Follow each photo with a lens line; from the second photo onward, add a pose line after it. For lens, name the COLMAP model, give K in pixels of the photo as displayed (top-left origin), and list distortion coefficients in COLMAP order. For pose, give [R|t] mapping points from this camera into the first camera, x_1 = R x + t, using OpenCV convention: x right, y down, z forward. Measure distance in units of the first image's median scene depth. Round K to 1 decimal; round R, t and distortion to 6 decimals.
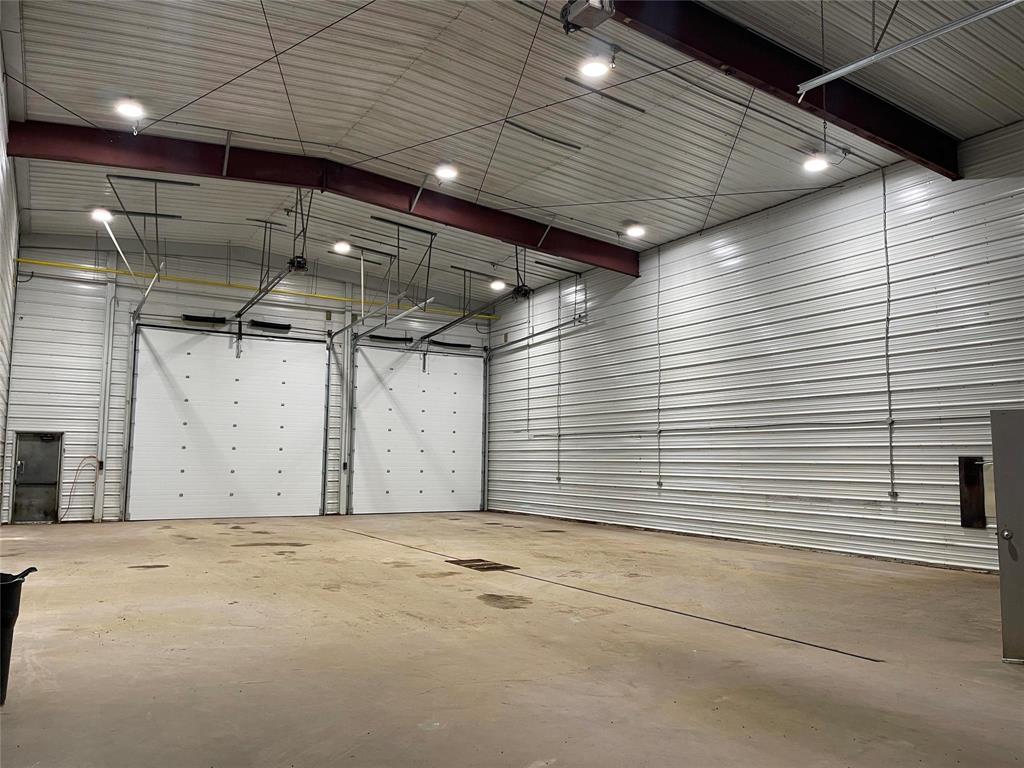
lens RADIAL K [[776.8, 0, 512.0], [0, 776.8, 384.0], [0, 0, 1]] dist [0.069181, -0.075499]
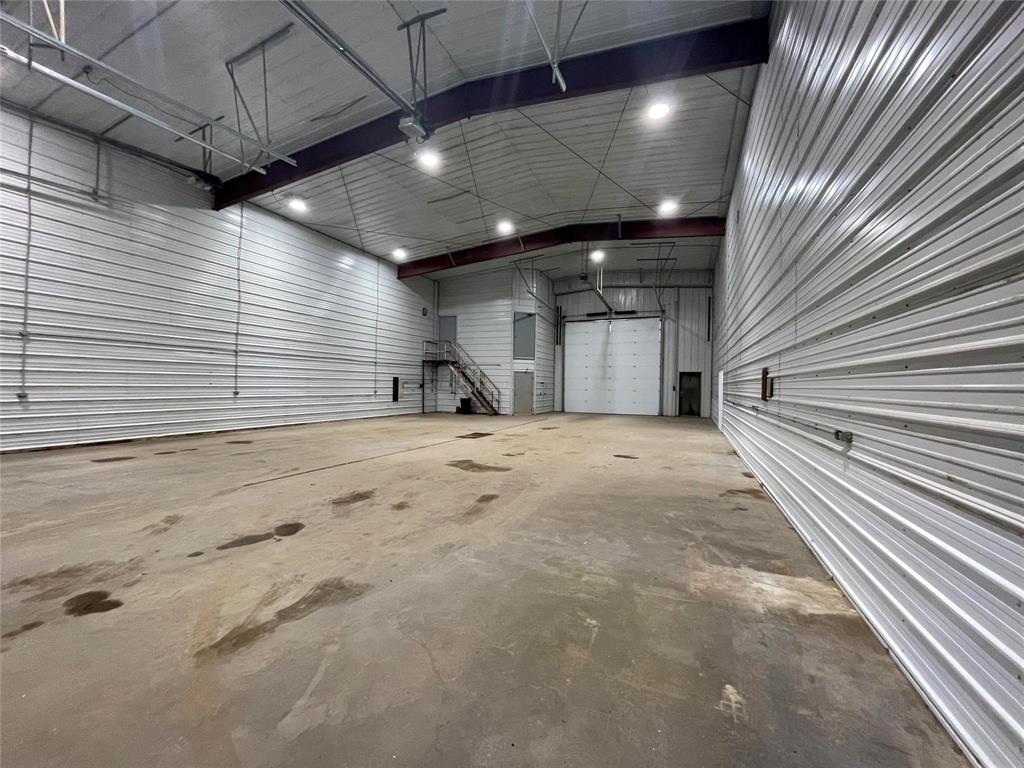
lens RADIAL K [[412.4, 0, 515.6], [0, 412.4, 380.2], [0, 0, 1]] dist [0.002094, 0.000046]
pose [[-0.594552, -0.015054, 0.803916, -0.601529], [-0.108420, 0.992195, -0.061604, 0.098778], [-0.796714, -0.123788, -0.591543, 1.028945]]
